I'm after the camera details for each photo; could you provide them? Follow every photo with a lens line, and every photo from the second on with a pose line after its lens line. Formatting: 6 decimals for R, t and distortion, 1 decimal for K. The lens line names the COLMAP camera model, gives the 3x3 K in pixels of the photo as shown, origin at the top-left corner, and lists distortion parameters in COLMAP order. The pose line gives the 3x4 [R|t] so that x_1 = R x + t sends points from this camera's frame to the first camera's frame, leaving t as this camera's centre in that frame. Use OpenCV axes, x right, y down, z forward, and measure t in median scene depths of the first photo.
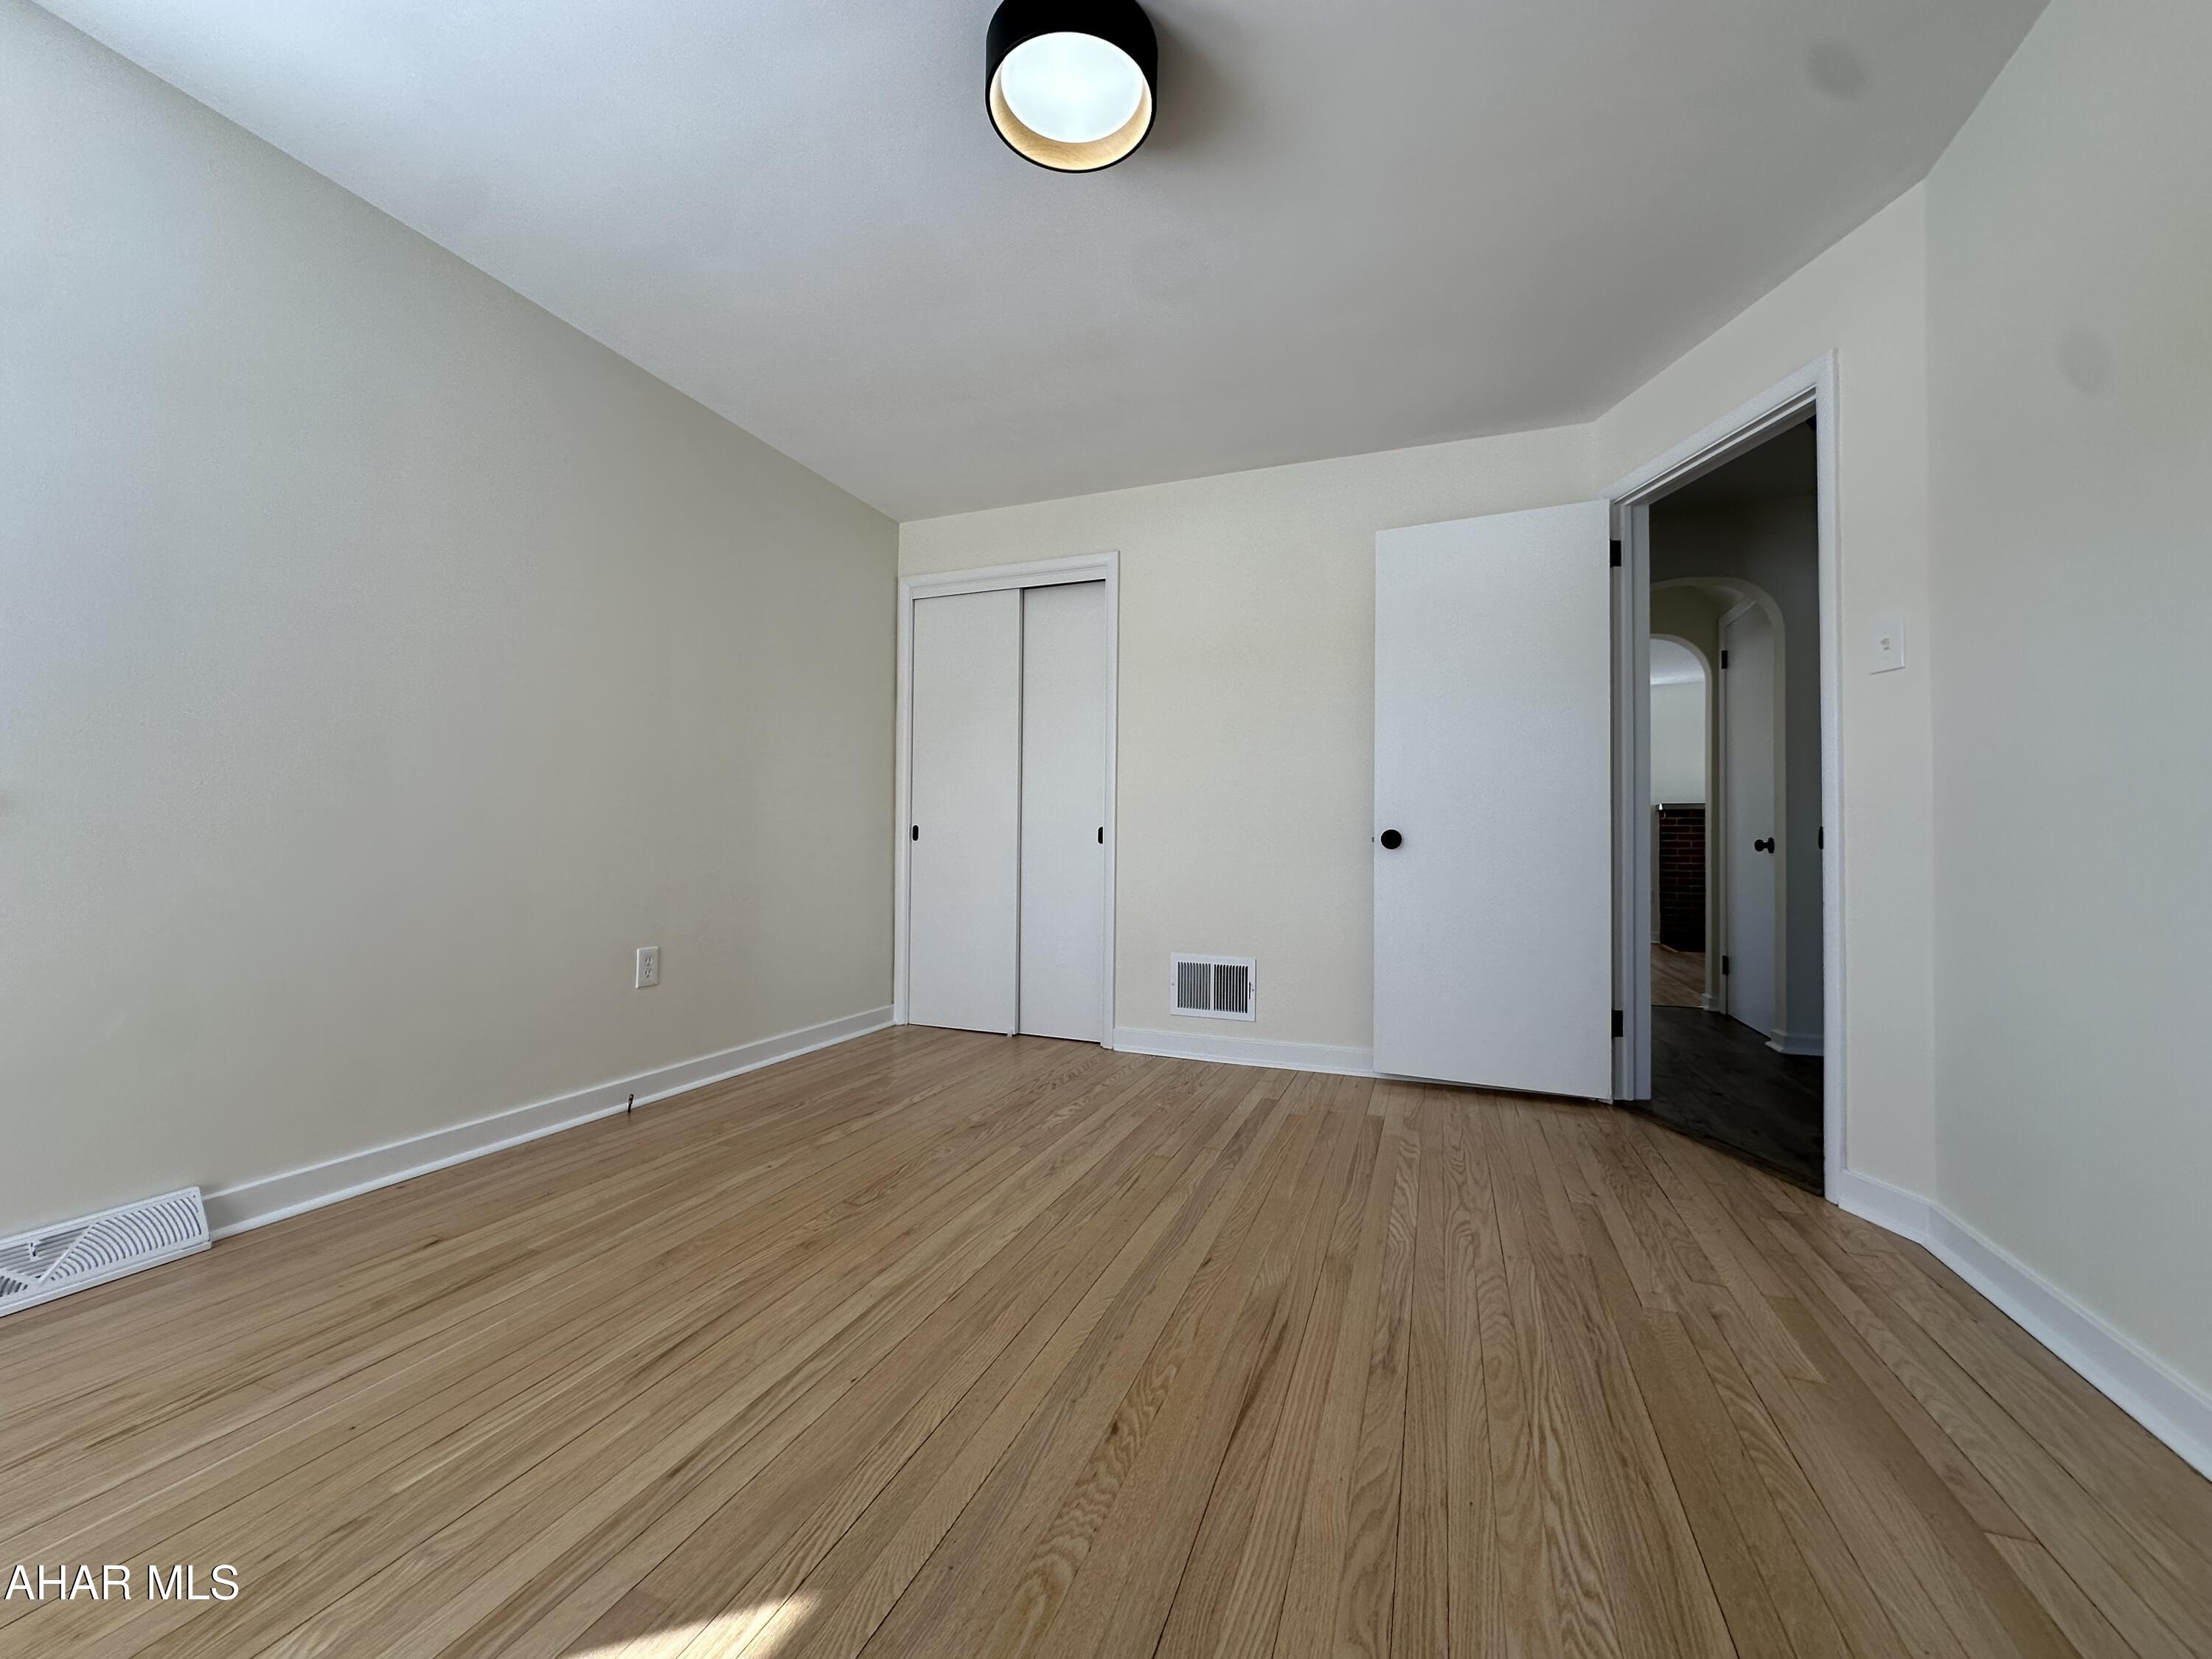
lens RADIAL K [[875.1, 0, 1106.0], [0, 875.1, 829.5], [0, 0, 1]] dist [-0.003393, -0.000183]
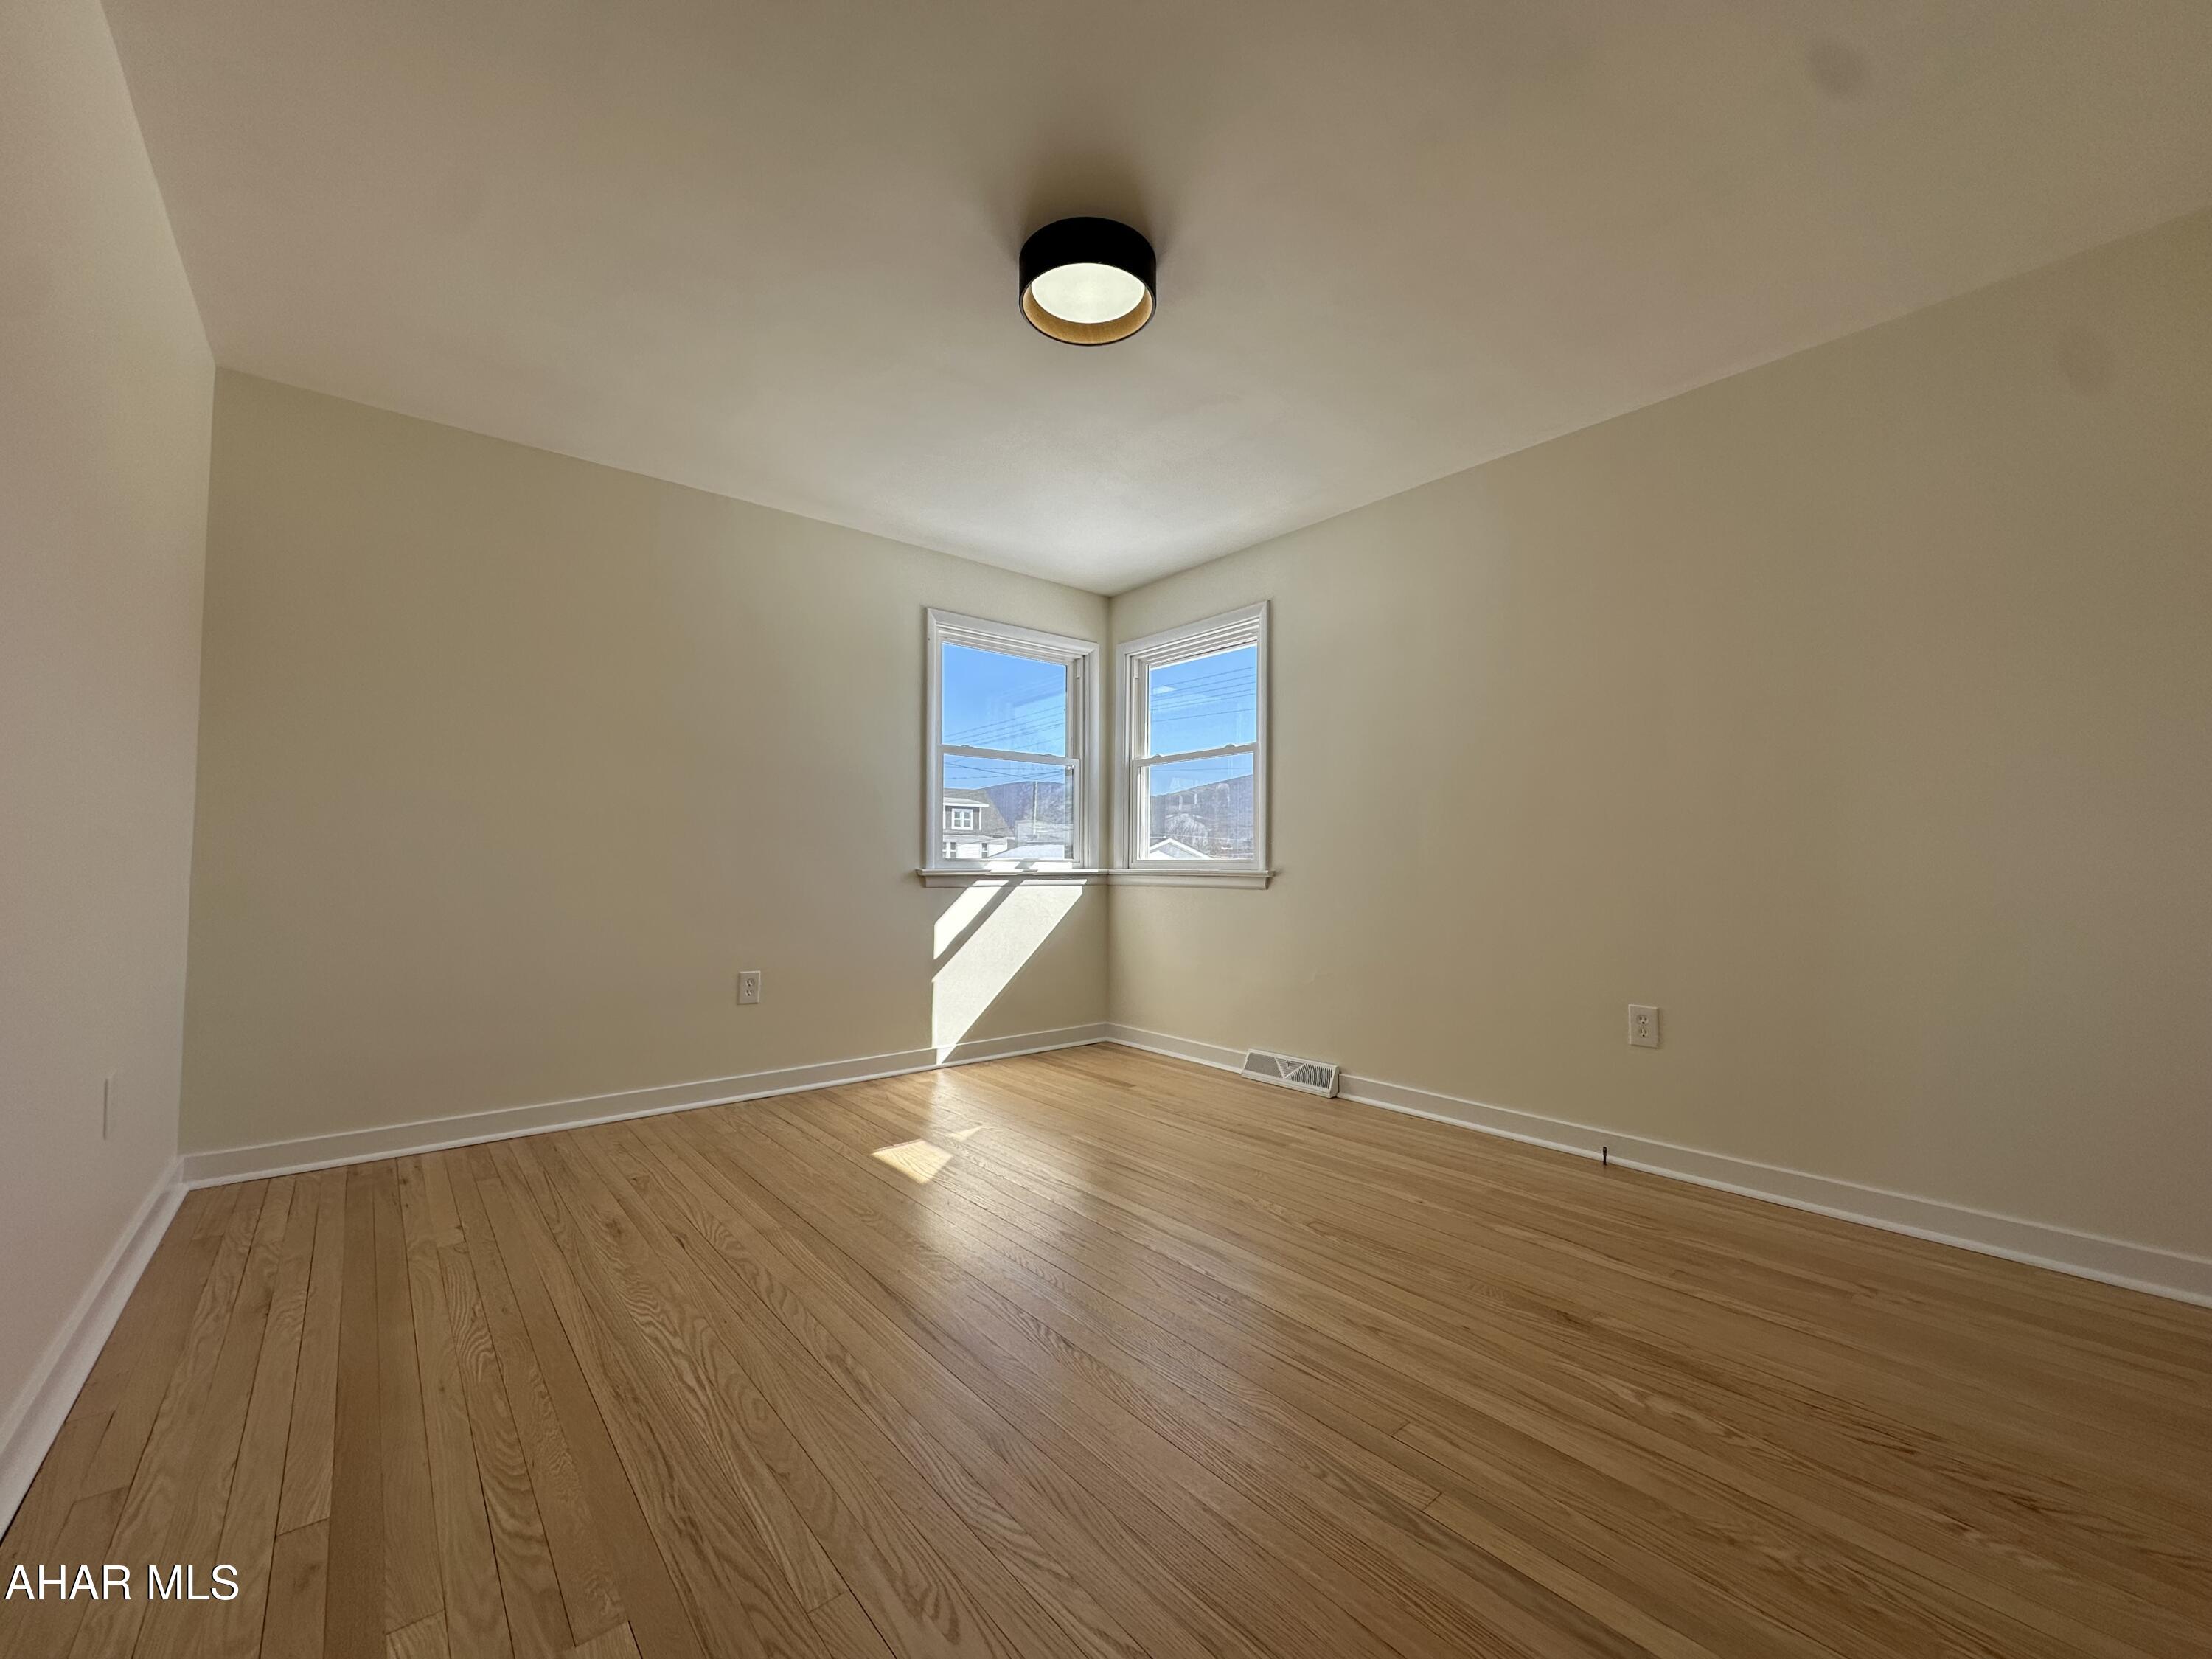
lens RADIAL K [[875.1, 0, 1106.0], [0, 875.1, 829.5], [0, 0, 1]] dist [-0.003393, -0.000183]
pose [[-0.480440, -0.048371, -0.875693, 1.015686], [0.008604, 0.998170, -0.059857, -0.009183], [0.876985, -0.036292, -0.479144, 1.605196]]
